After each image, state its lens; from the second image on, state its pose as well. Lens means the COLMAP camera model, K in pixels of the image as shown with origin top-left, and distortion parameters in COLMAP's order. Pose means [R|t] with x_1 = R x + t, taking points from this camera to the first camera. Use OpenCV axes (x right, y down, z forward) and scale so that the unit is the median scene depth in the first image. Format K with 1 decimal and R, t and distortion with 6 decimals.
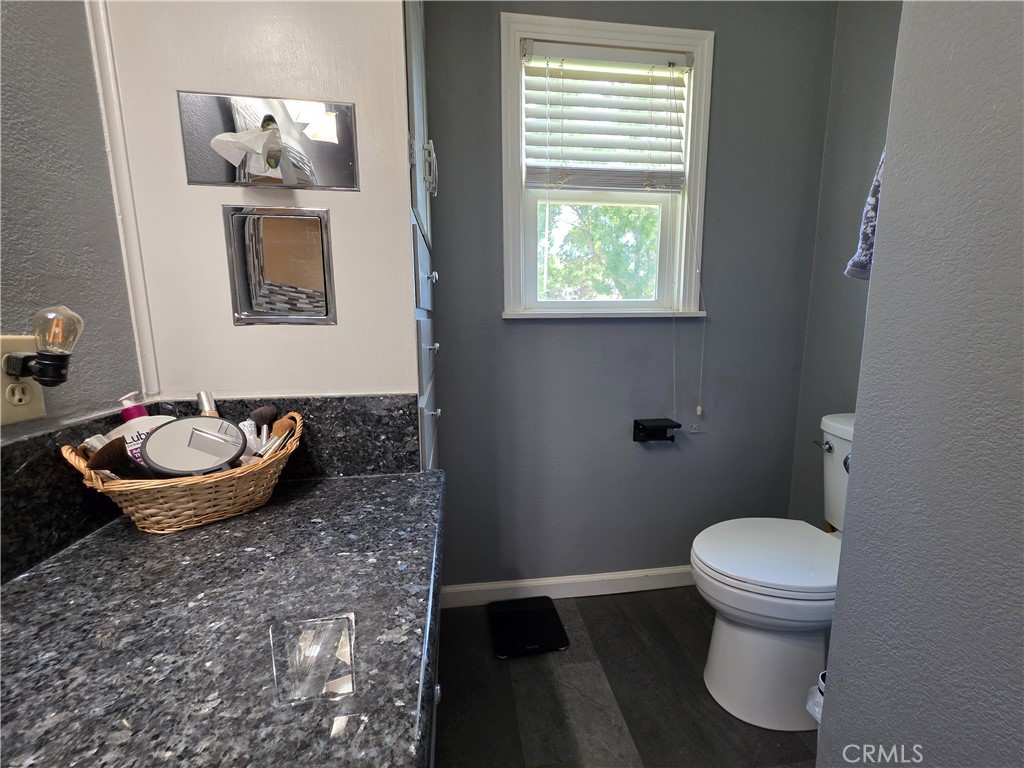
lens RADIAL K [[408.2, 0, 512.6], [0, 408.2, 378.9], [0, 0, 1]] dist [0.002396, 0.000632]
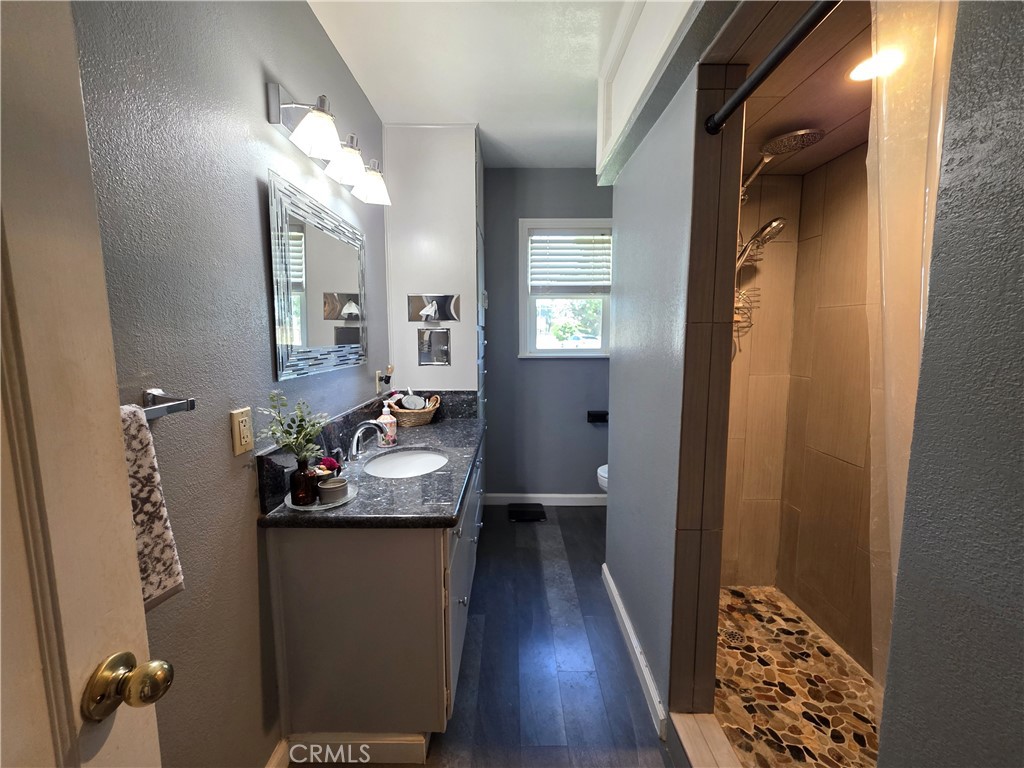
lens RADIAL K [[408.2, 0, 512.6], [0, 408.2, 378.9], [0, 0, 1]] dist [0.002396, 0.000632]
pose [[0.991409, 0.017984, -0.129554, 0.267923], [-0.022932, 0.999059, -0.036805, 0.040915], [0.128770, 0.039460, 0.990889, -1.274456]]
